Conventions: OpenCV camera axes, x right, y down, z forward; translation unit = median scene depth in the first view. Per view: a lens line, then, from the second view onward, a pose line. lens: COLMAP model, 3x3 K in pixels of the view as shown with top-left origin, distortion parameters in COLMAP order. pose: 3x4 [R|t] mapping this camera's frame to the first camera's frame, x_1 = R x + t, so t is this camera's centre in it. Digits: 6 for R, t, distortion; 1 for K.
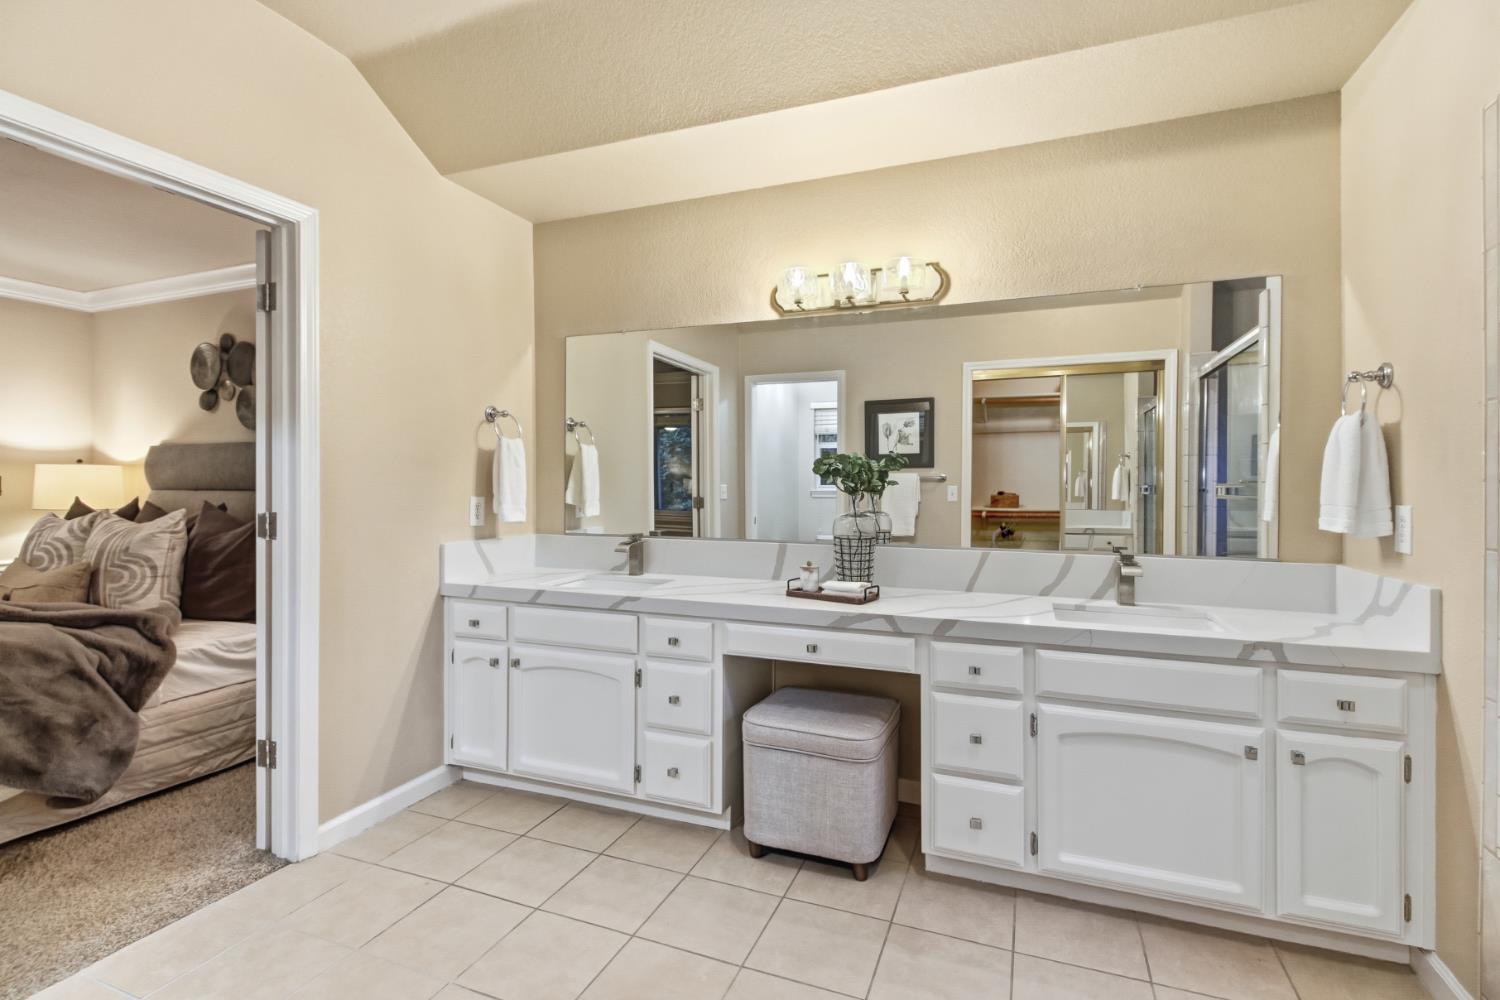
lens RADIAL K [[691.1, 0, 769.3], [0, 691.1, 488.4], [0, 0, 1]] dist [-0.001259, -0.002077]
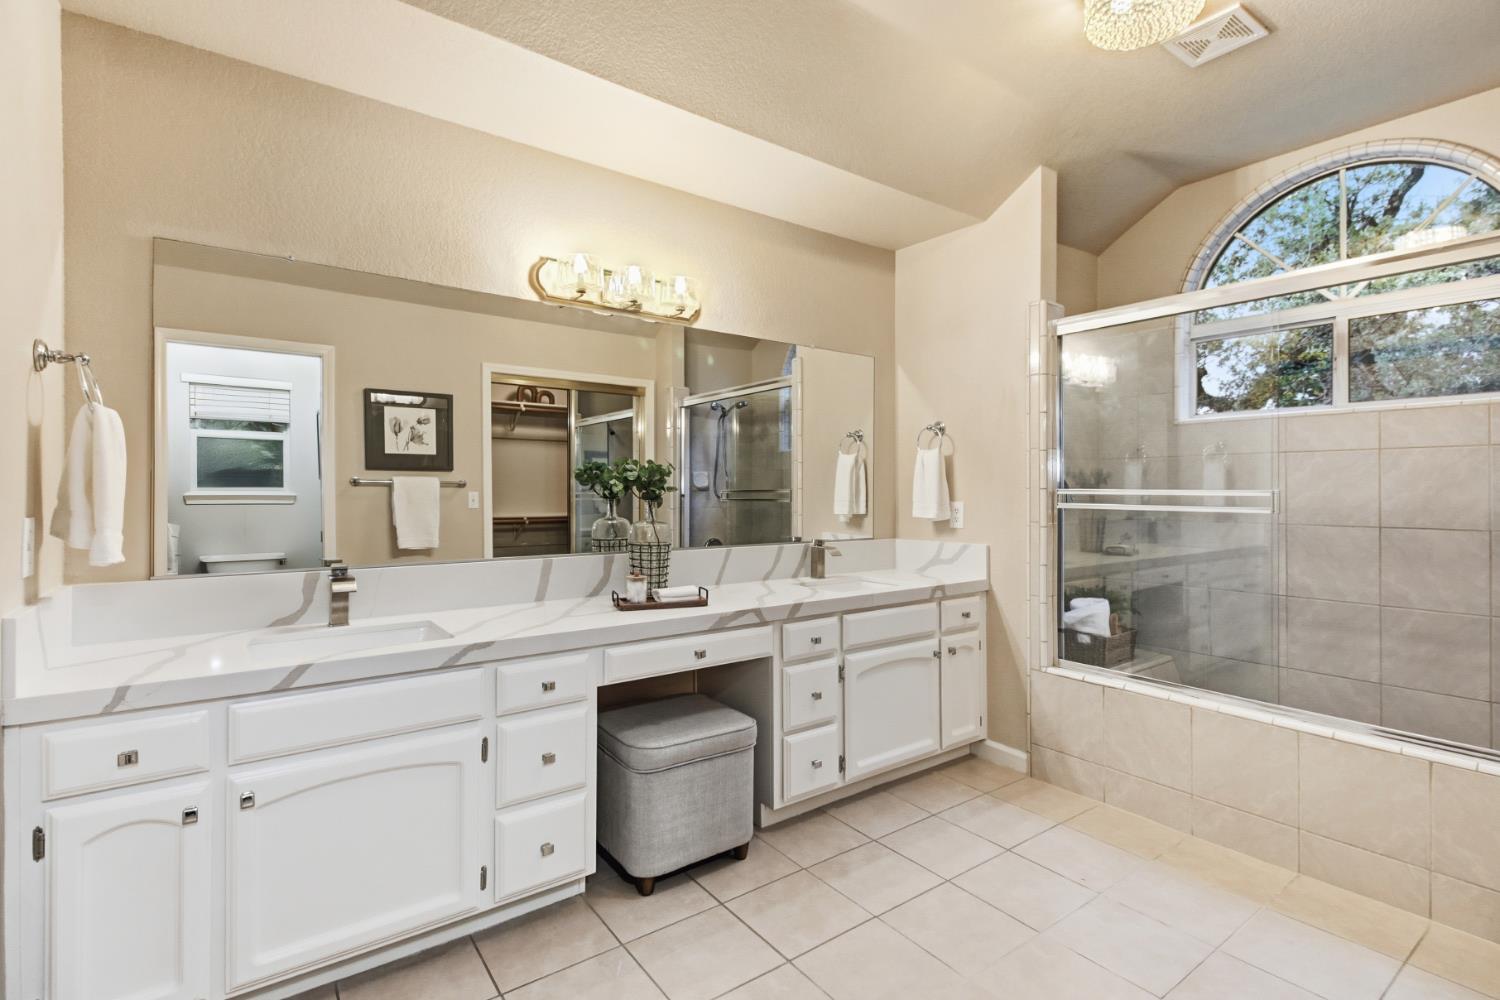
lens RADIAL K [[691.1, 0, 774.9], [0, 691.1, 487.4], [0, 0, 1]] dist [-0.001259, -0.002077]
pose [[0.530472, 0.001872, 0.847700, -0.684087], [0.004814, 0.999975, -0.005221, -0.005015], [-0.847689, 0.006850, 0.530450, 0.346599]]
